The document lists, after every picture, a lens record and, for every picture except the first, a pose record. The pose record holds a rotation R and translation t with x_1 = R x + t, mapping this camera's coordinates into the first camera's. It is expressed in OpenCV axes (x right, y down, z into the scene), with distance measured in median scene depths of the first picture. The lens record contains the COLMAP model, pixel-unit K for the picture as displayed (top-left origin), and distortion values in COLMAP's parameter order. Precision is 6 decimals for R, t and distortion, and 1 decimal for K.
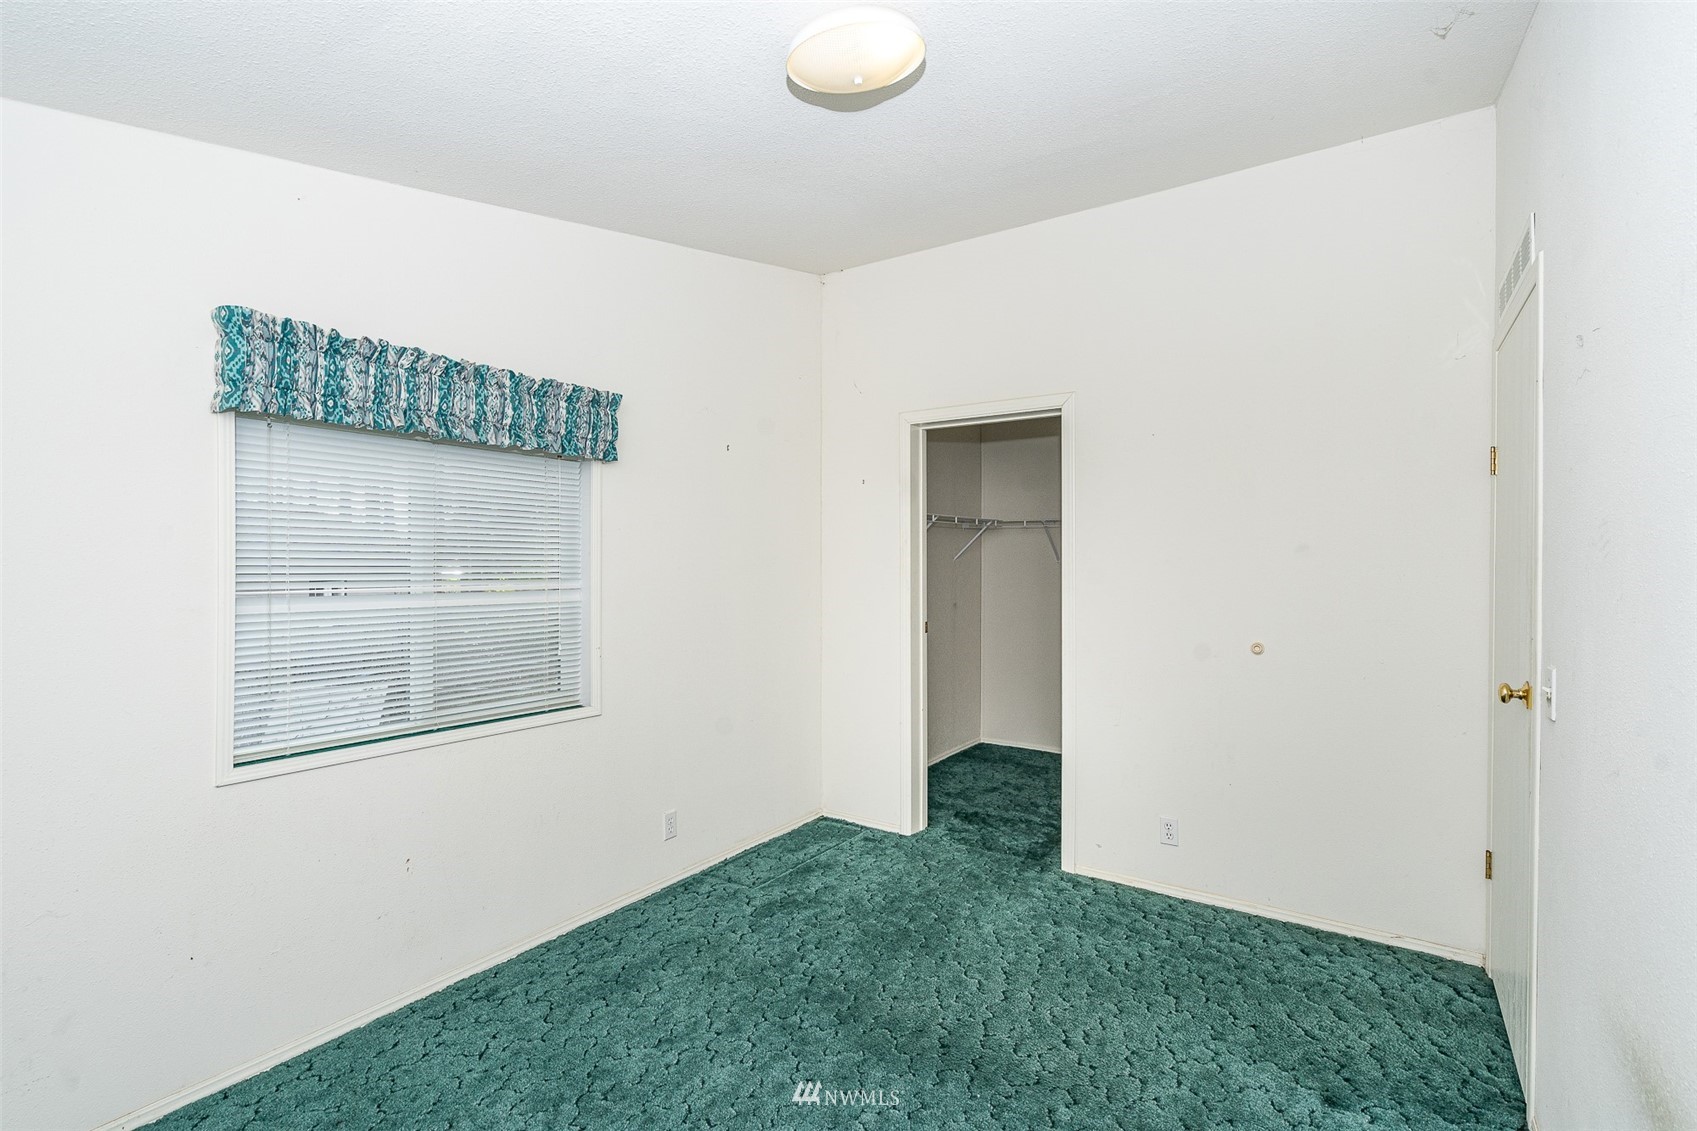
lens RADIAL K [[788.4, 0, 844.4], [0, 788.4, 544.9], [0, 0, 1]] dist [-0.013474, 0.011524]
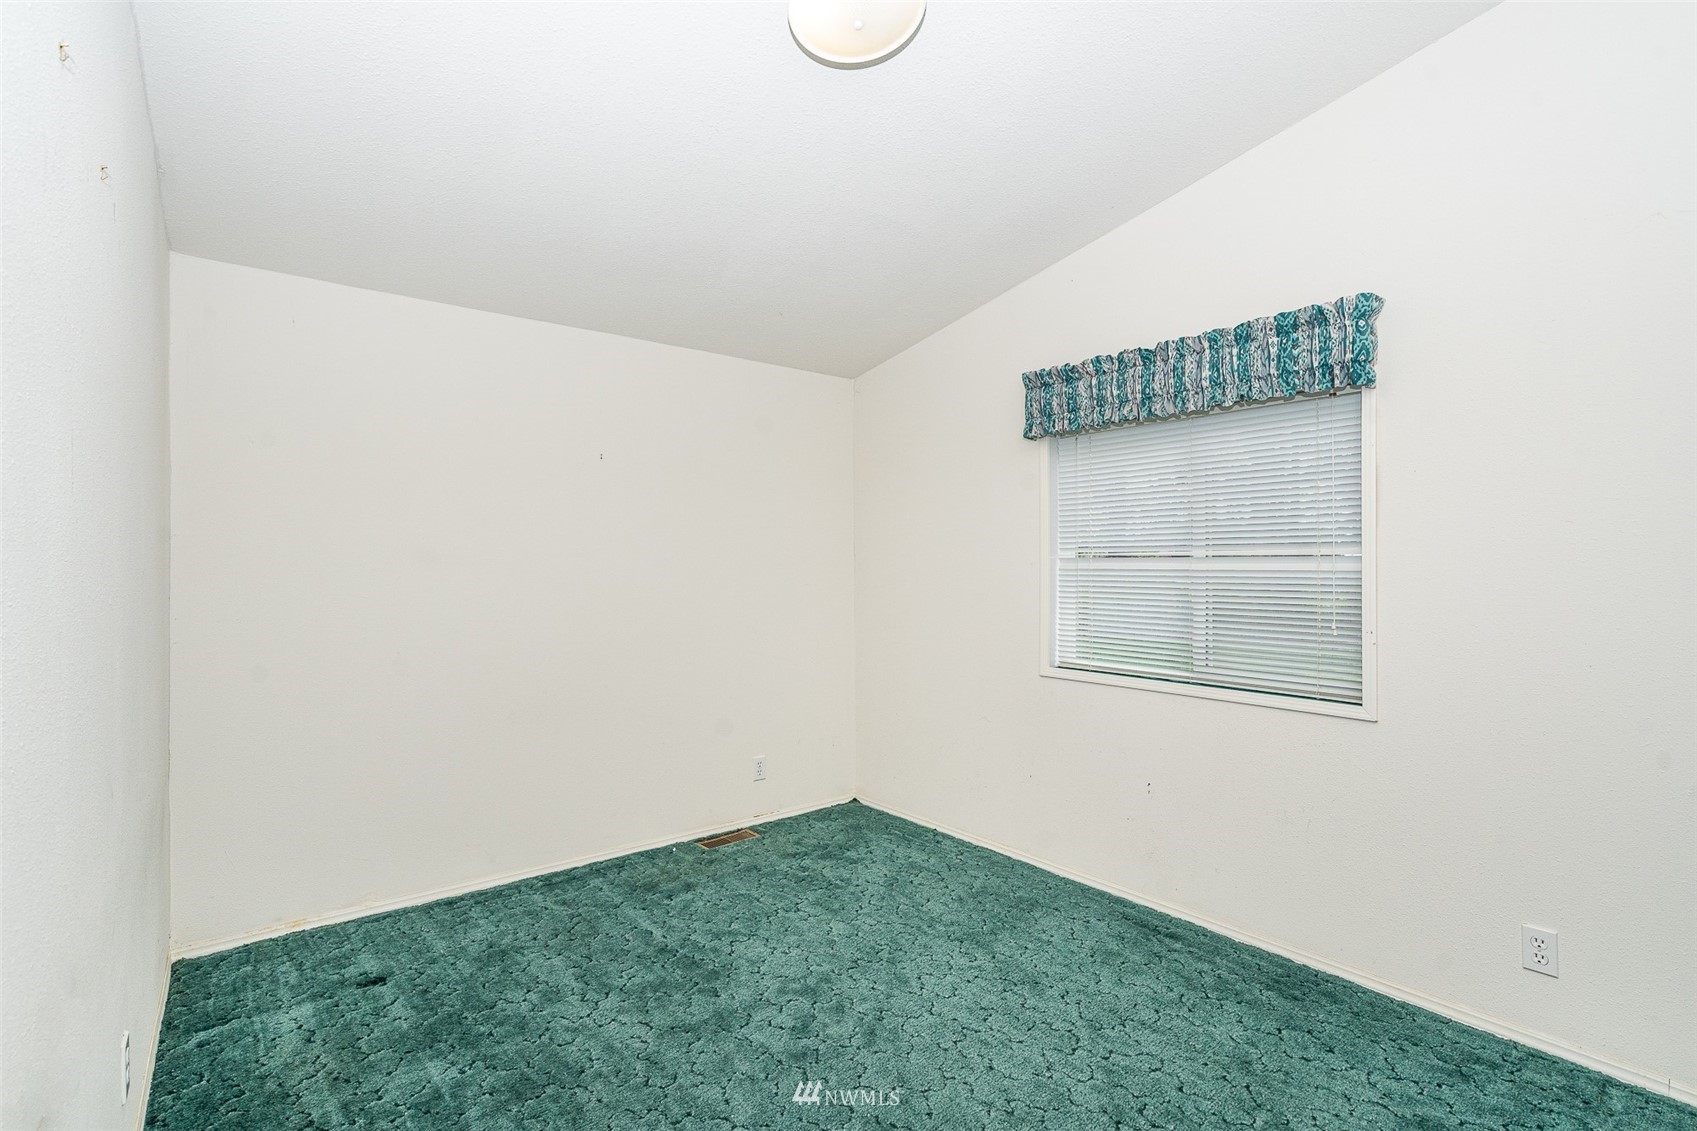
lens RADIAL K [[780.0, 0, 853.3], [0, 780.0, 534.0], [0, 0, 1]] dist [-0.002629, -0.000257]
pose [[-0.303113, -0.024214, -0.952647, 0.666292], [0.038931, 0.998528, -0.037767, 0.054159], [0.952159, -0.048535, -0.301724, 0.917263]]
